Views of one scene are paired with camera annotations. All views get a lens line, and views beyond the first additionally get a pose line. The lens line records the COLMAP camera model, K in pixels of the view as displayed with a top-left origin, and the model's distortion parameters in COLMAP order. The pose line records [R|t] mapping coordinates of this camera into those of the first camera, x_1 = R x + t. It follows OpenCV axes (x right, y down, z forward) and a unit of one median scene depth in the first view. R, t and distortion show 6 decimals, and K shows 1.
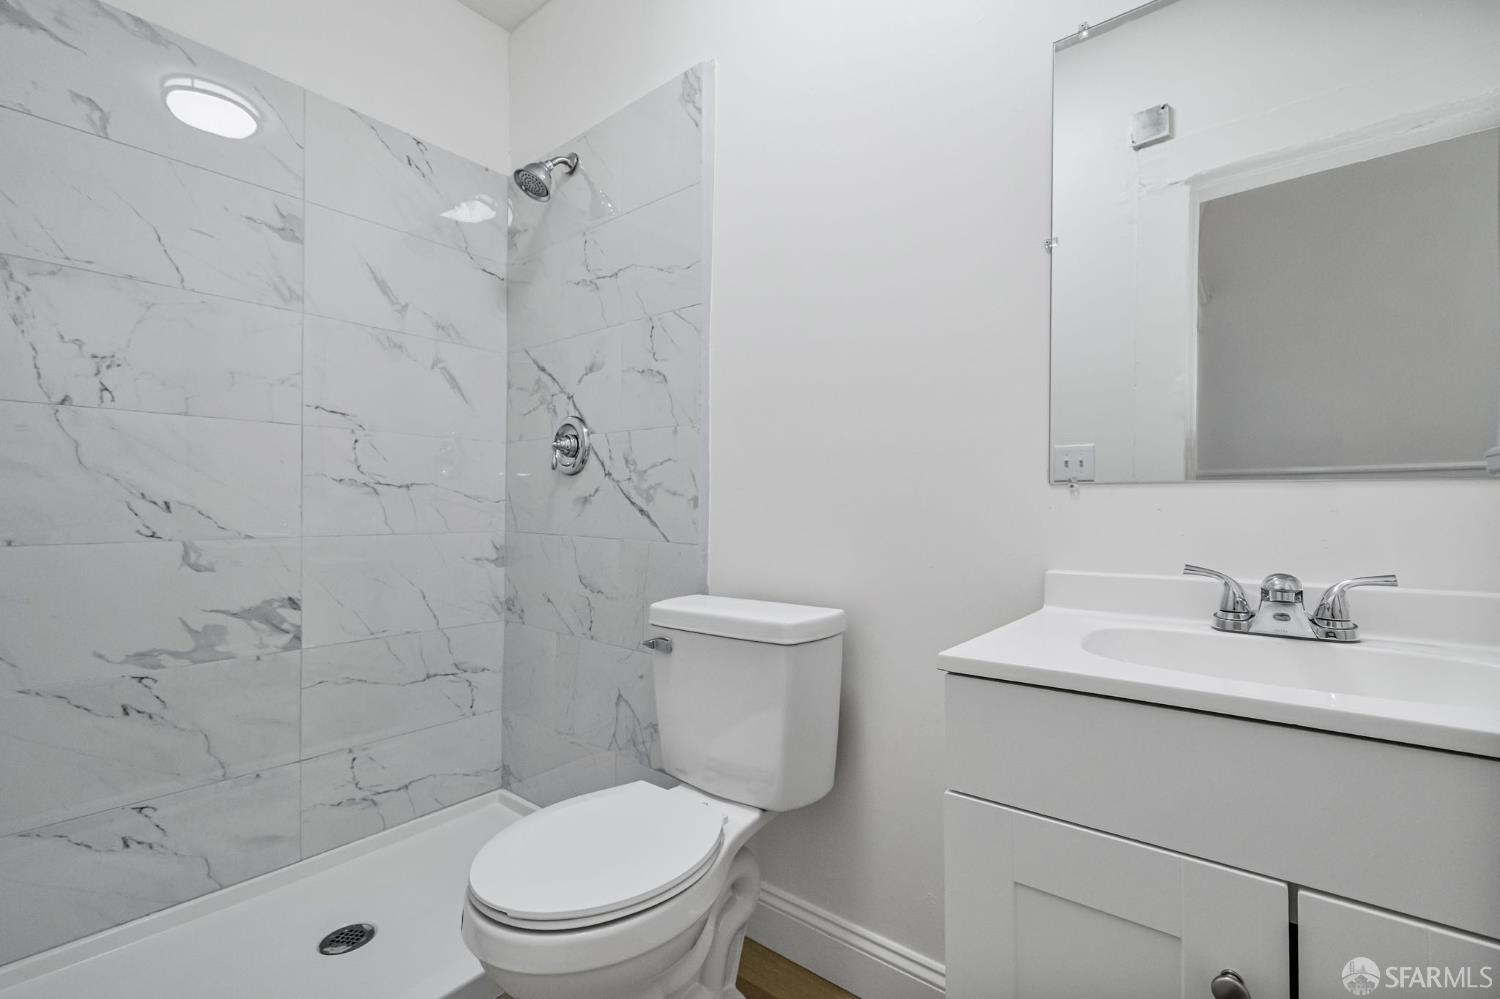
lens RADIAL K [[630.2, 0, 754.9], [0, 630.2, 498.4], [0, 0, 1]] dist [-0.013387, 0.000129]
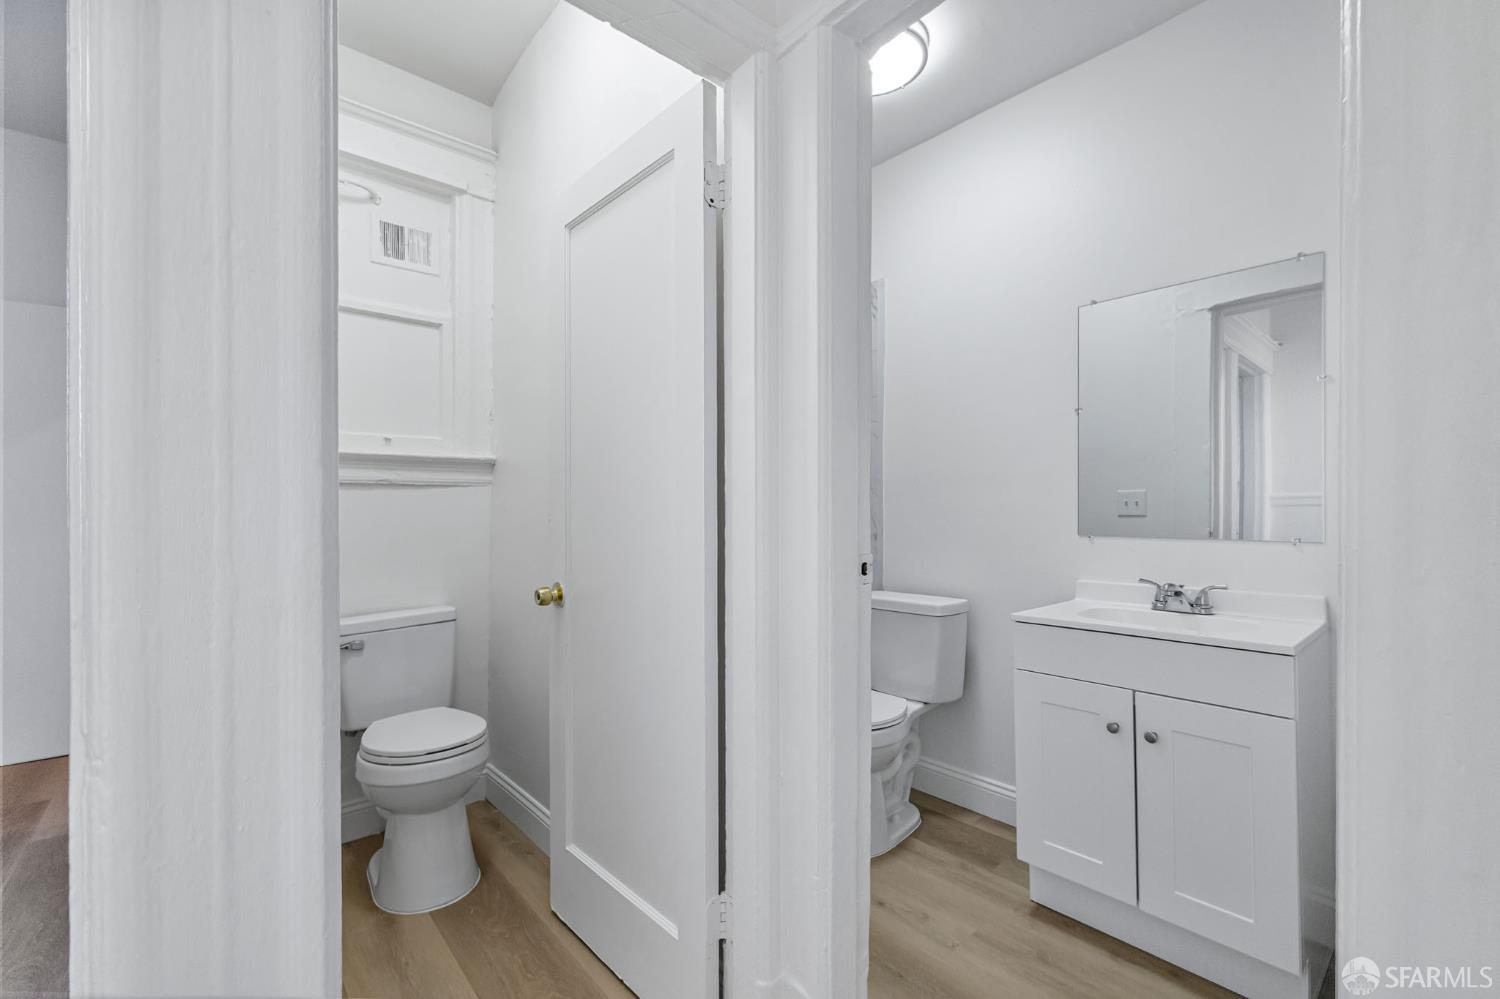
lens RADIAL K [[630.2, 0, 754.9], [0, 630.2, 498.4], [0, 0, 1]] dist [-0.013387, 0.000129]
pose [[0.985648, -0.009940, -0.168522, -0.173907], [0.009582, 0.999950, -0.002936, -0.131130], [0.168543, 0.001279, 0.985693, -1.006059]]
